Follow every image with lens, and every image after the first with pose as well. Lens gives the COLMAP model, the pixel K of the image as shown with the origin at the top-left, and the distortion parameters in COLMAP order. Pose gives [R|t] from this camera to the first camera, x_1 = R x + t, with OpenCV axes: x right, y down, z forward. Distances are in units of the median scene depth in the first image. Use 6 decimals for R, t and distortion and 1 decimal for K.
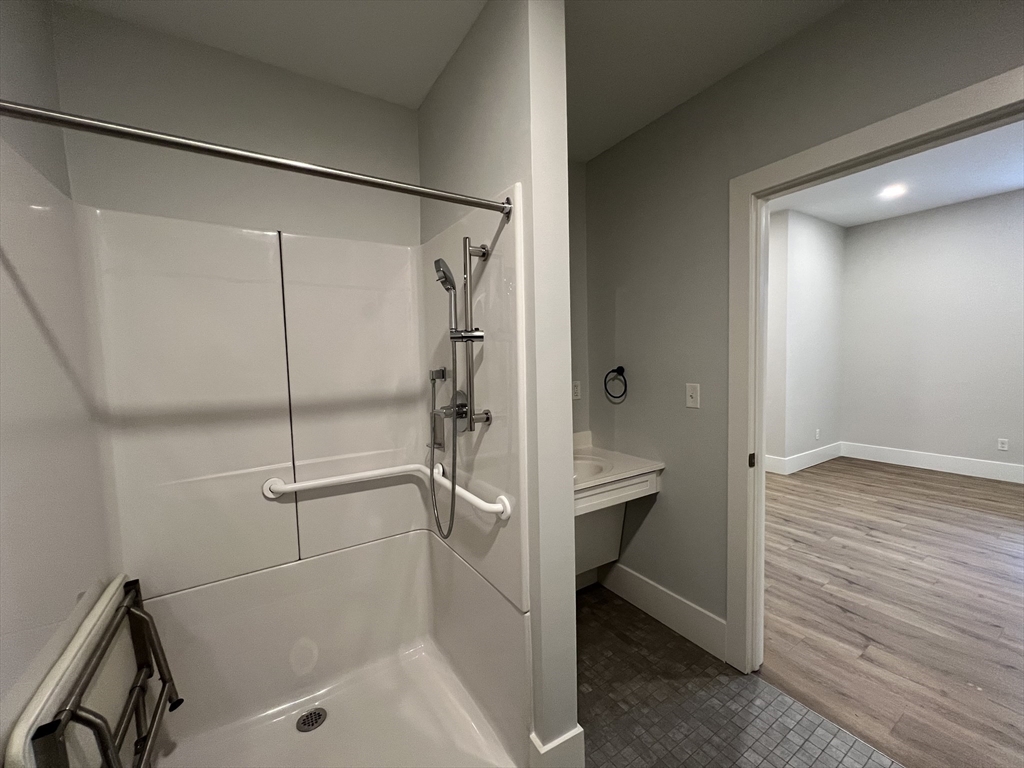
lens RADIAL K [[407.6, 0, 513.6], [0, 407.6, 381.9], [0, 0, 1]] dist [-0.000519, 0.000222]
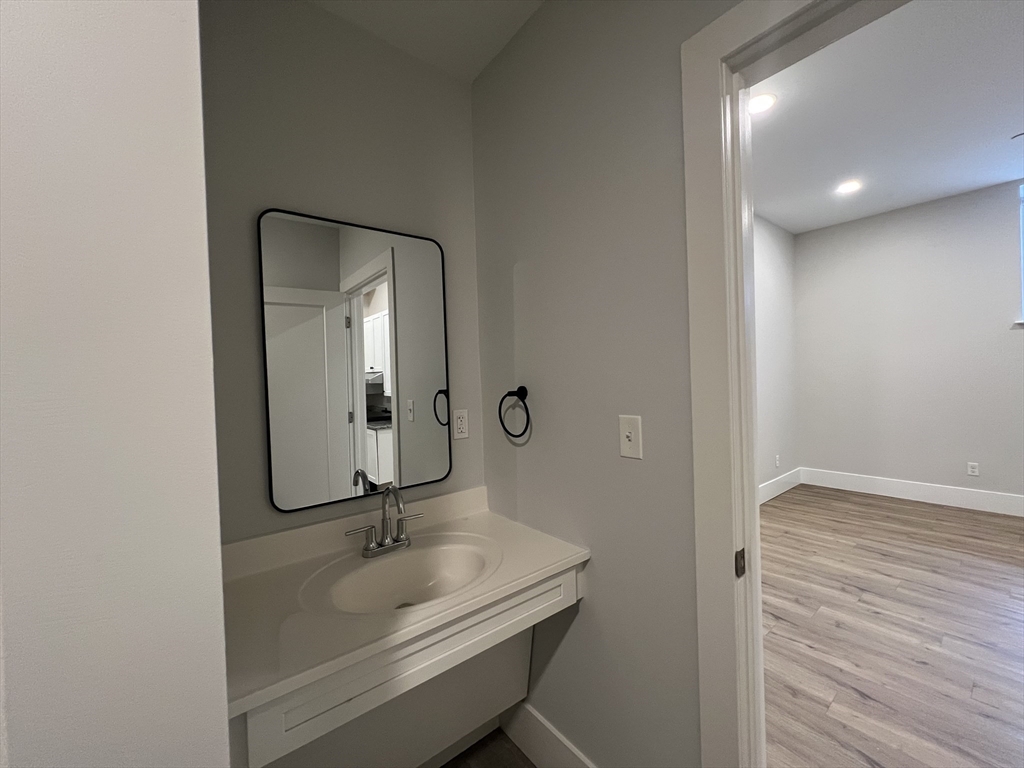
lens RADIAL K [[407.6, 0, 514.0], [0, 407.6, 382.5], [0, 0, 1]] dist [-0.000519, 0.000222]
pose [[0.994272, -0.009452, 0.106464, 0.164377], [0.014912, 0.998608, -0.050602, -0.011397], [-0.105837, 0.051900, 0.993028, 0.338336]]
